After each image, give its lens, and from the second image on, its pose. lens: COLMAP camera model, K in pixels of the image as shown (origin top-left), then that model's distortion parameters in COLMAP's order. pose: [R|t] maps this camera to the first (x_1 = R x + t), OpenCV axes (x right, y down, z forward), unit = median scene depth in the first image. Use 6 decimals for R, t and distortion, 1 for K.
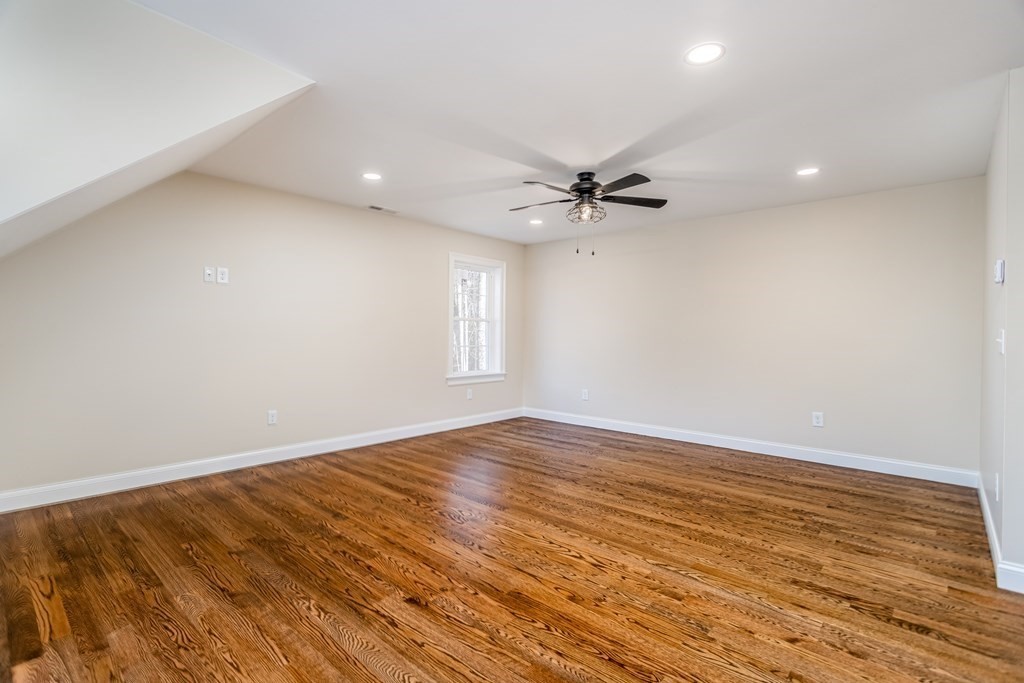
lens RADIAL K [[483.8, 0, 510.5], [0, 483.8, 338.6], [0, 0, 1]] dist [-0.004590, 0.002385]
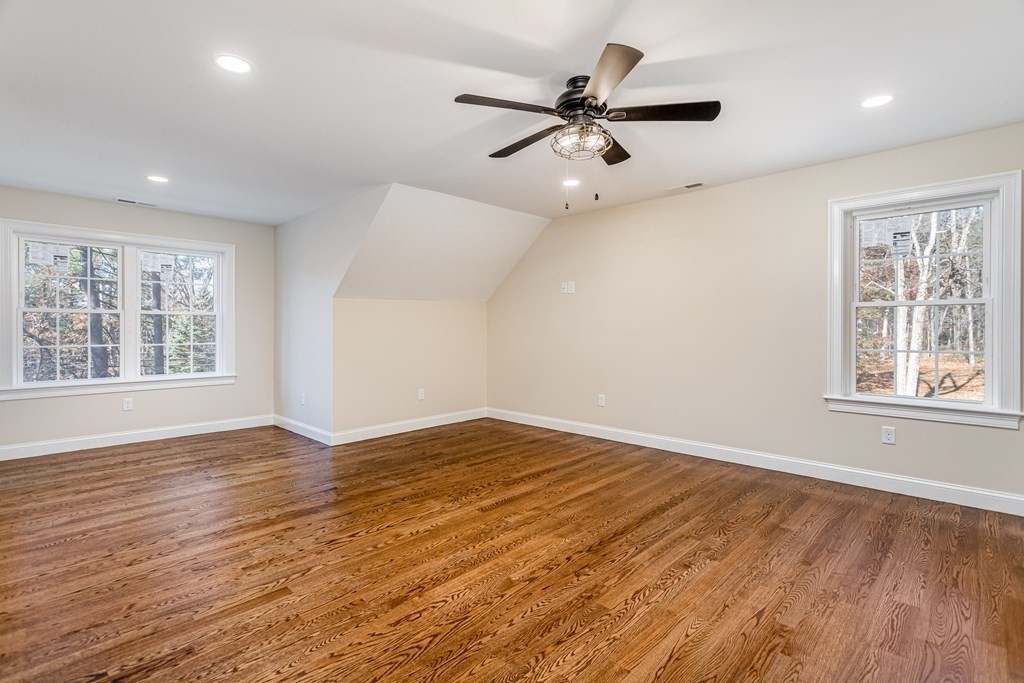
lens RADIAL K [[483.8, 0, 510.5], [0, 483.8, 339.3], [0, 0, 1]] dist [-0.004590, 0.002385]
pose [[-0.035234, 0.014404, -0.999275, 1.110637], [-0.008014, 0.999860, 0.014695, -0.006200], [0.999347, 0.008526, -0.035114, 1.278932]]
